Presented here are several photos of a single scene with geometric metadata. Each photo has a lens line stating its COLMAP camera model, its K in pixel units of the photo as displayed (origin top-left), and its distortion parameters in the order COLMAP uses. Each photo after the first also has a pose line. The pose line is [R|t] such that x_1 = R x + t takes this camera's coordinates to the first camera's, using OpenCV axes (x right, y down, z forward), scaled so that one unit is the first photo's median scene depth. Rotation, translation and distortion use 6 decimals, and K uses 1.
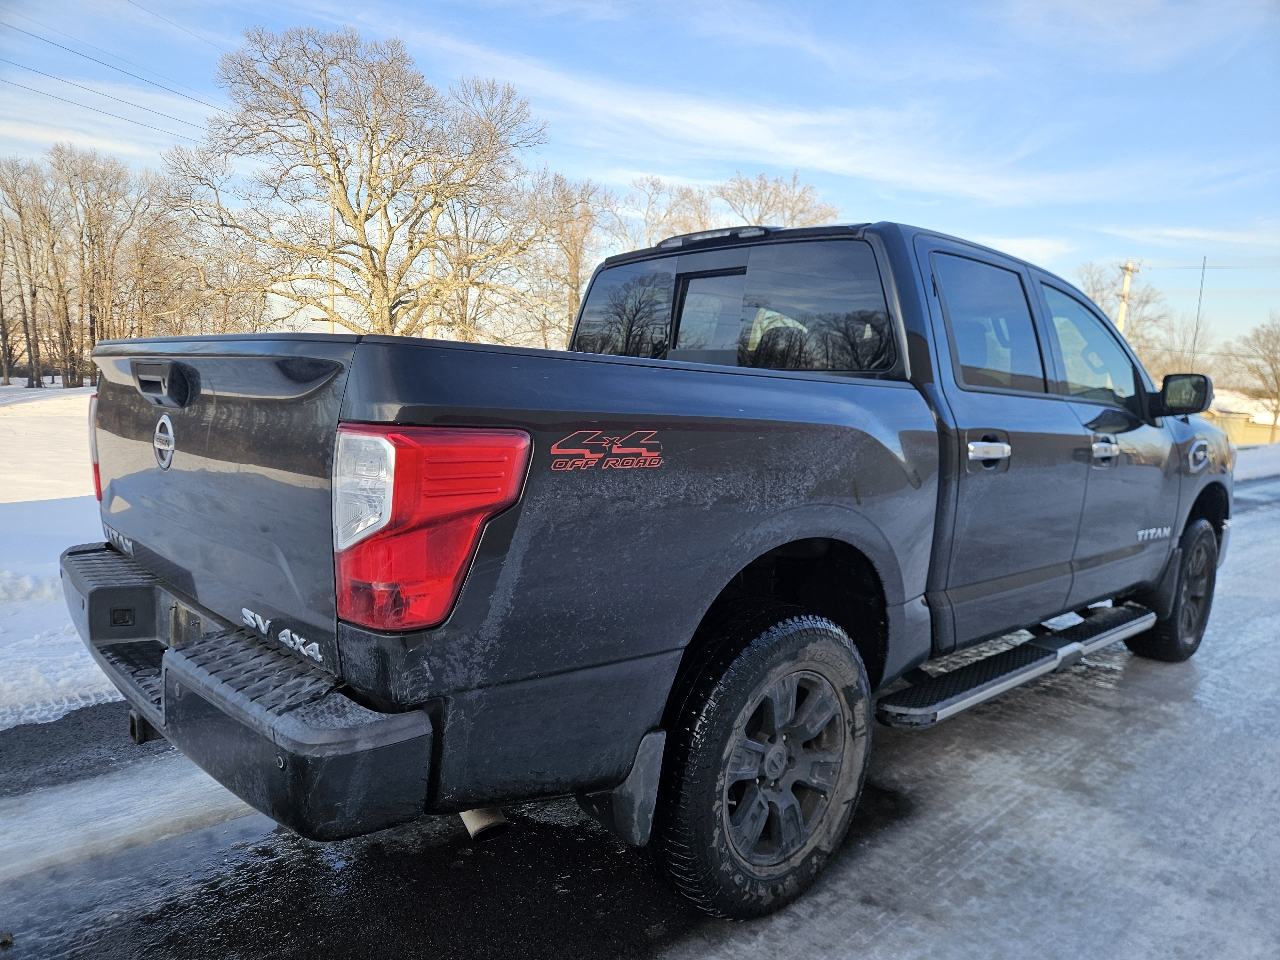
lens RADIAL K [[853.0, 0, 636.6], [0, 853.0, 497.1], [0, 0, 1]] dist [0.066274, -0.056097]
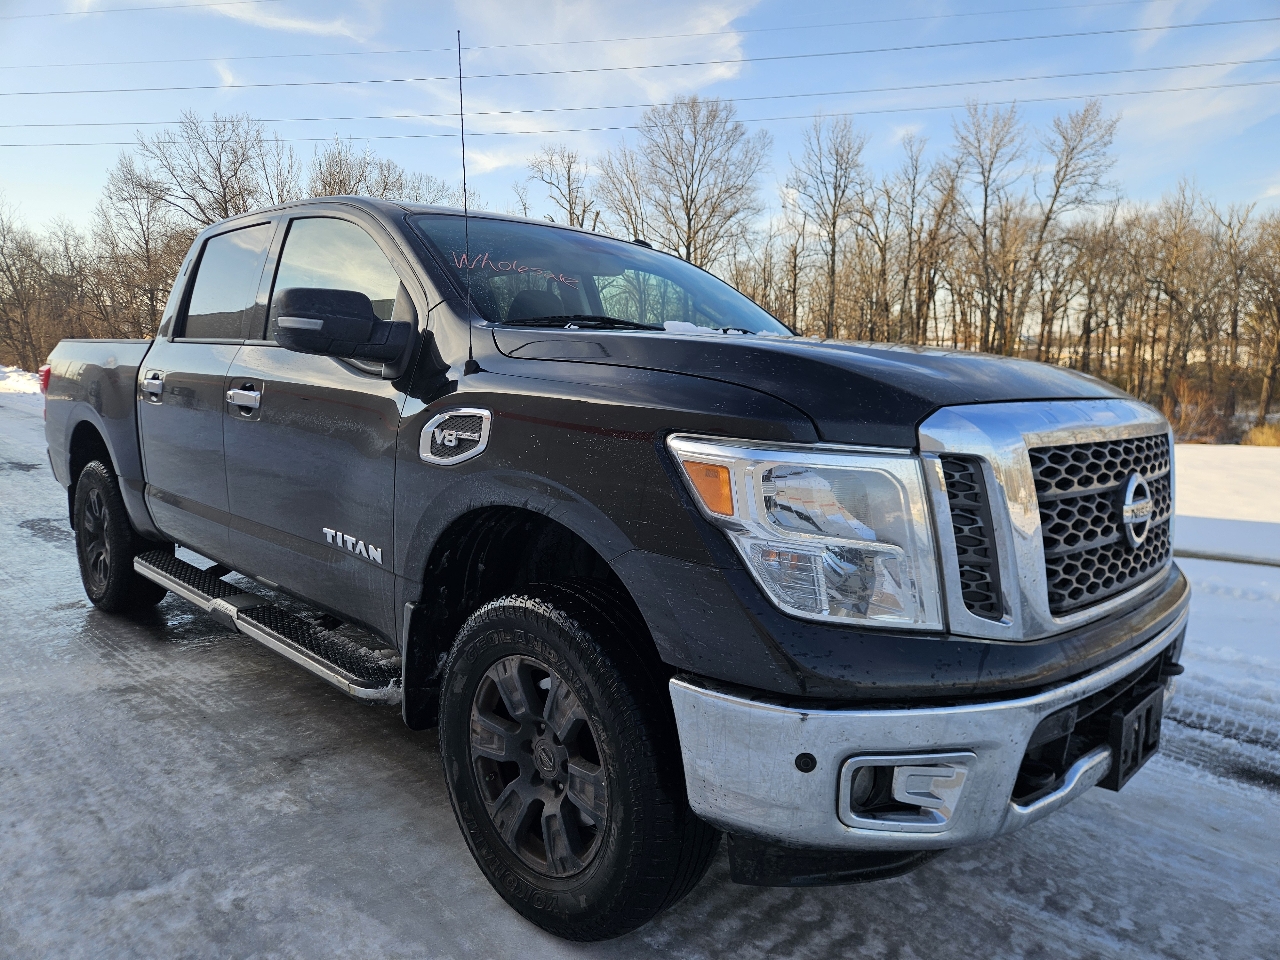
lens RADIAL K [[844.5, 0, 633.1], [0, 844.5, 475.1], [0, 0, 1]] dist [0.074180, -0.059407]
pose [[0.037760, 0.073472, -0.996582, 1.504267], [-0.142841, 0.987449, 0.067387, -0.095604], [0.989025, 0.139809, 0.047781, 1.440295]]
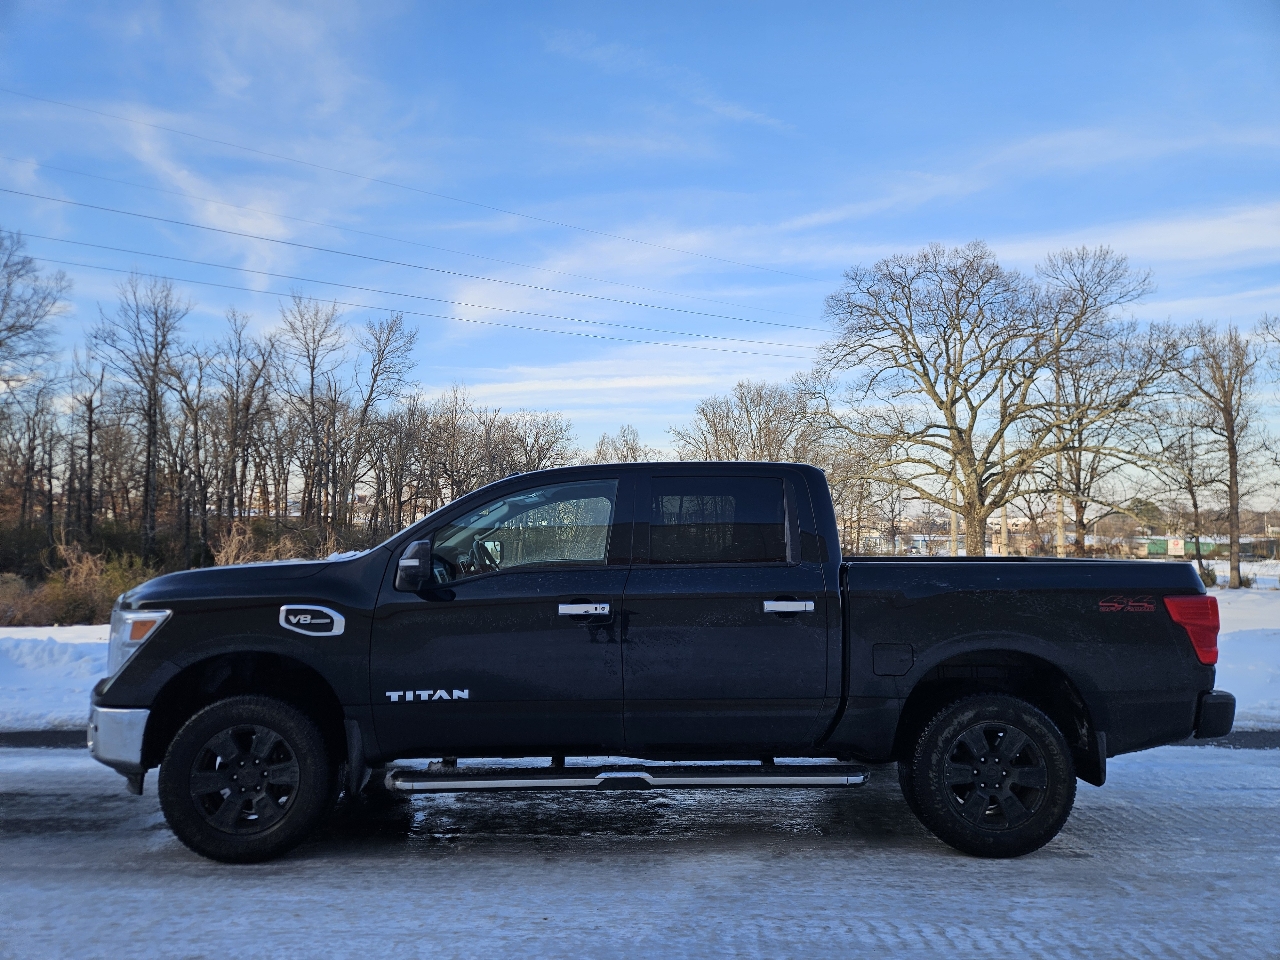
lens RADIAL K [[839.2, 0, 620.0], [0, 839.2, 489.9], [0, 0, 1]] dist [0.077815, -0.060140]
pose [[0.739655, -0.086417, -0.667414, 1.191833], [-0.054250, 0.980838, -0.187122, 0.030408], [0.670796, 0.174613, 0.720794, -0.217181]]
